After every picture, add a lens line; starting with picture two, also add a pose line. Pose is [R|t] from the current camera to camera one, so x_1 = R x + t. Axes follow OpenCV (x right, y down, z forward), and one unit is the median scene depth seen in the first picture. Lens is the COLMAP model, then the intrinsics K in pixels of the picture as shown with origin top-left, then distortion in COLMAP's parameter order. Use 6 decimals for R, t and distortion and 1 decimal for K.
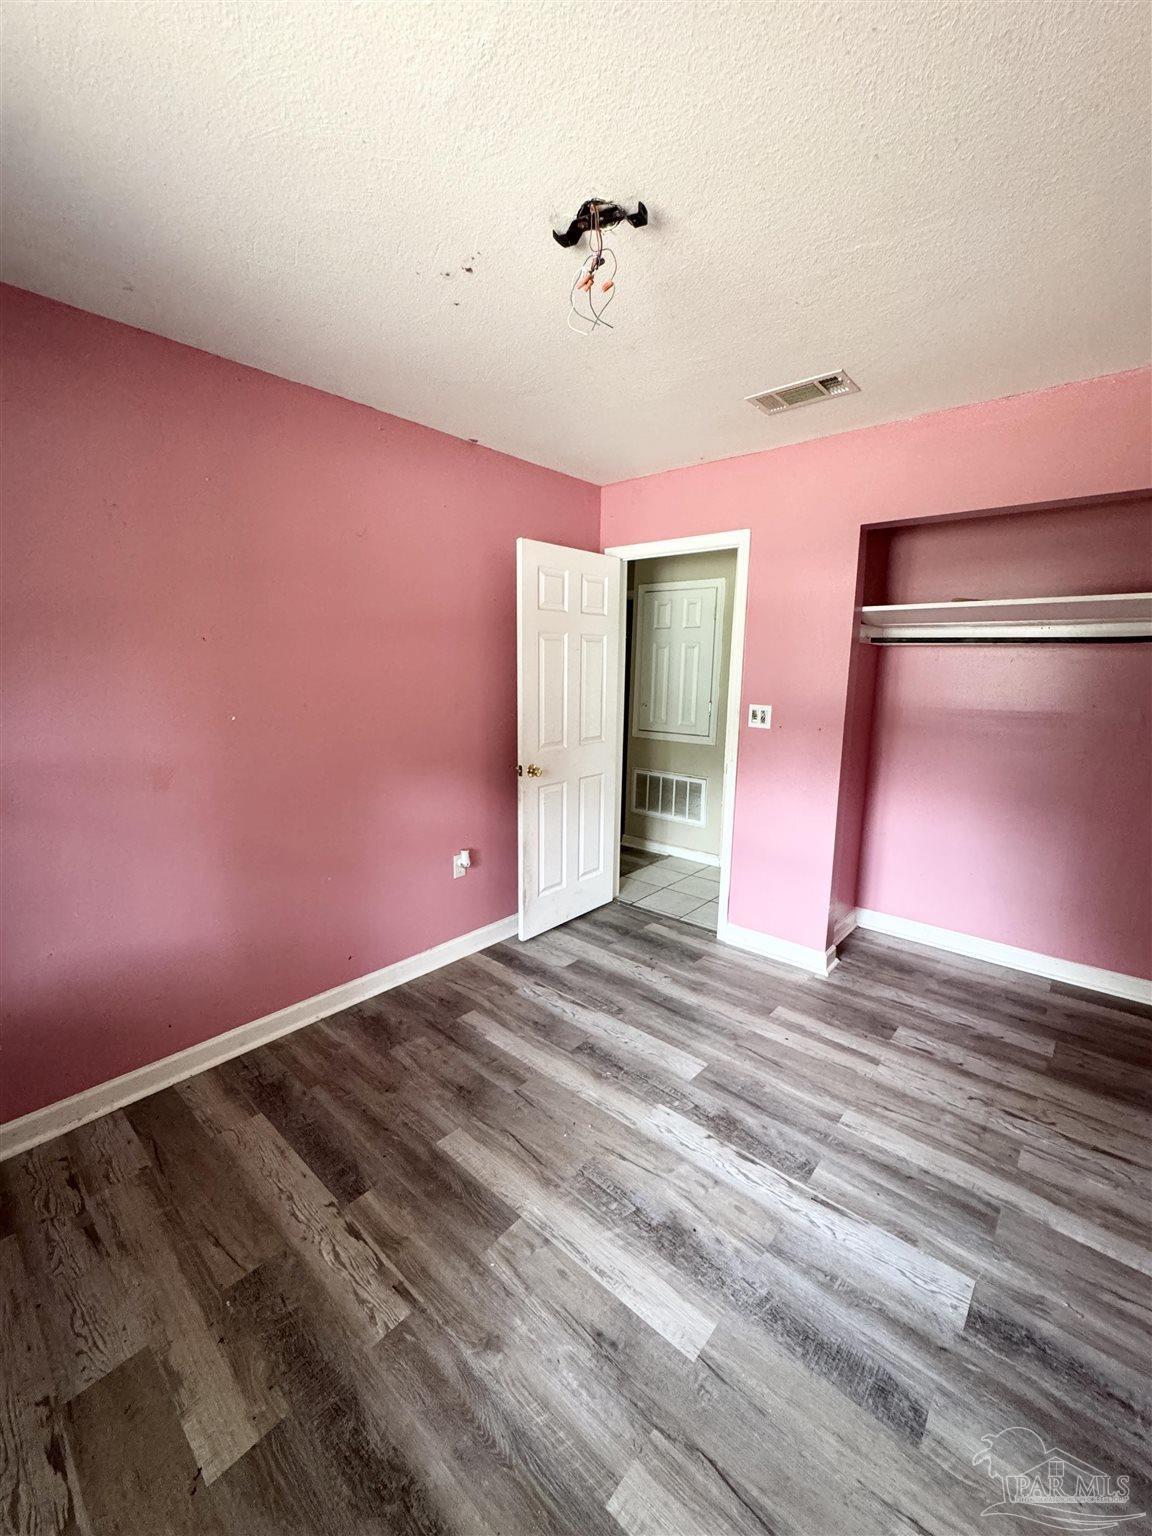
lens RADIAL K [[615.4, 0, 542.6], [0, 615.4, 751.1], [0, 0, 1]] dist [-0.004249, -0.000016]
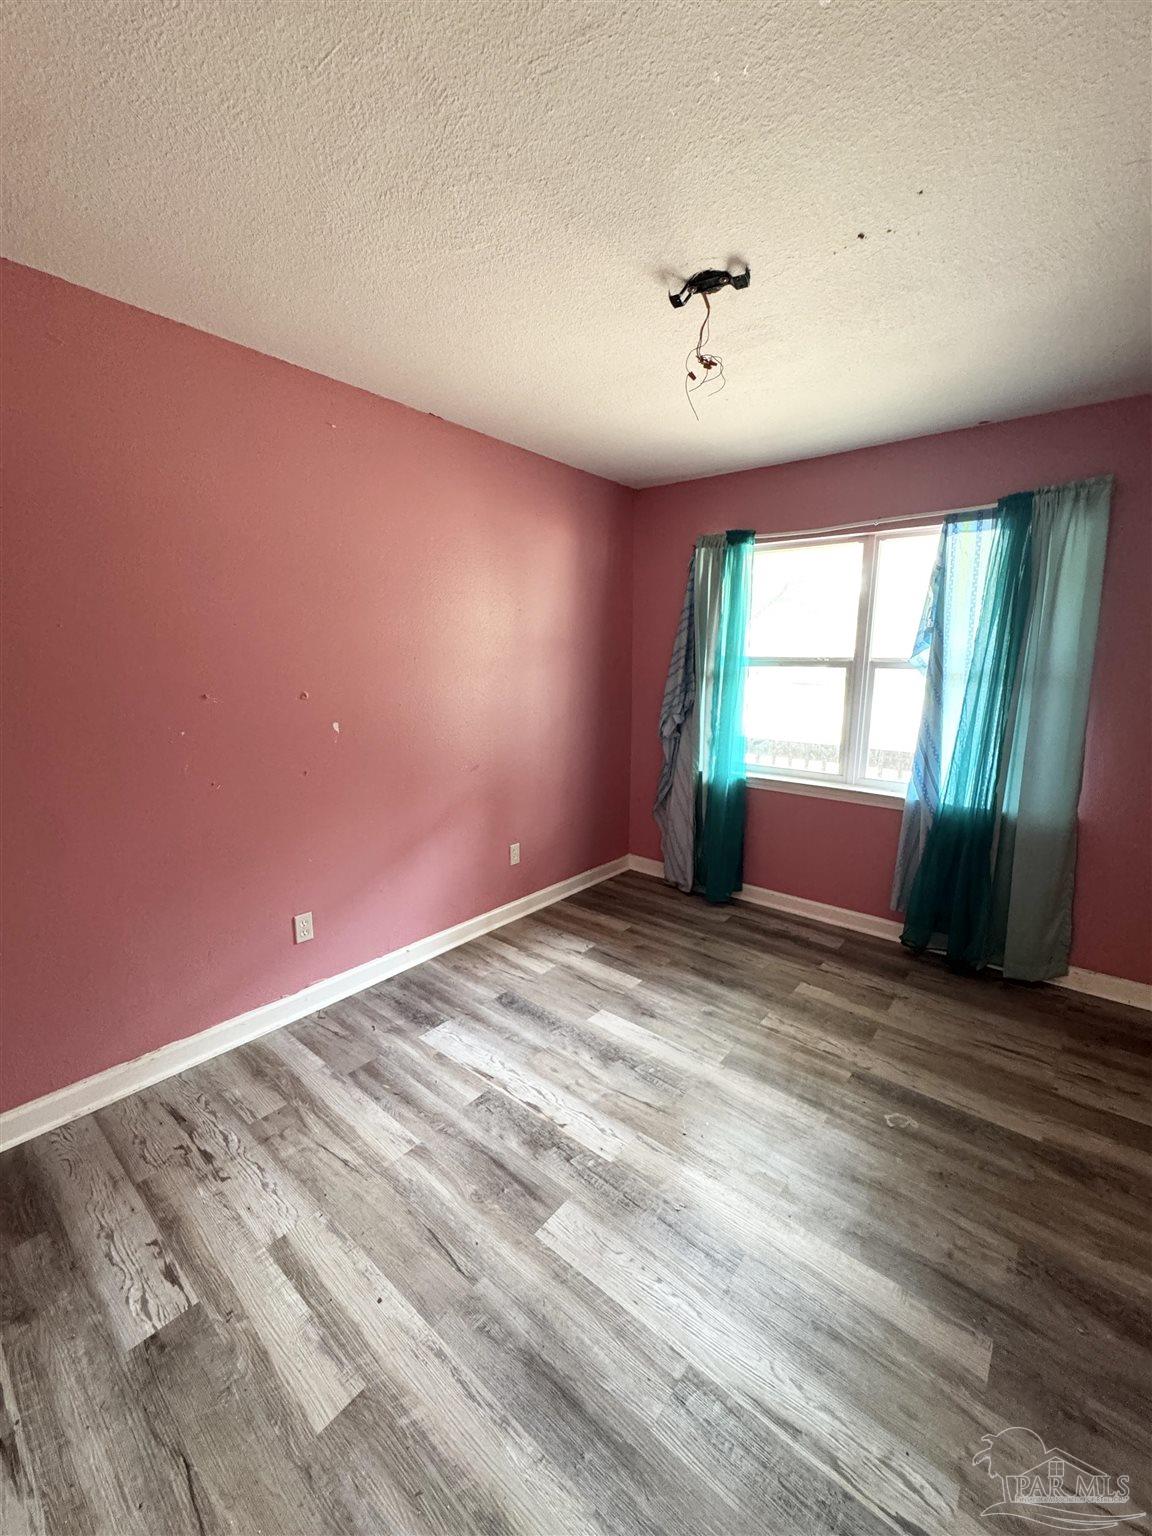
lens RADIAL K [[615.4, 0, 568.7], [0, 615.4, 793.8], [0, 0, 1]] dist [-0.004249, -0.000016]
pose [[-0.997282, 0.000885, -0.073678, 0.353719], [-0.025539, 0.933792, 0.356904, -0.231555], [0.069116, 0.357815, -0.931231, 1.831064]]
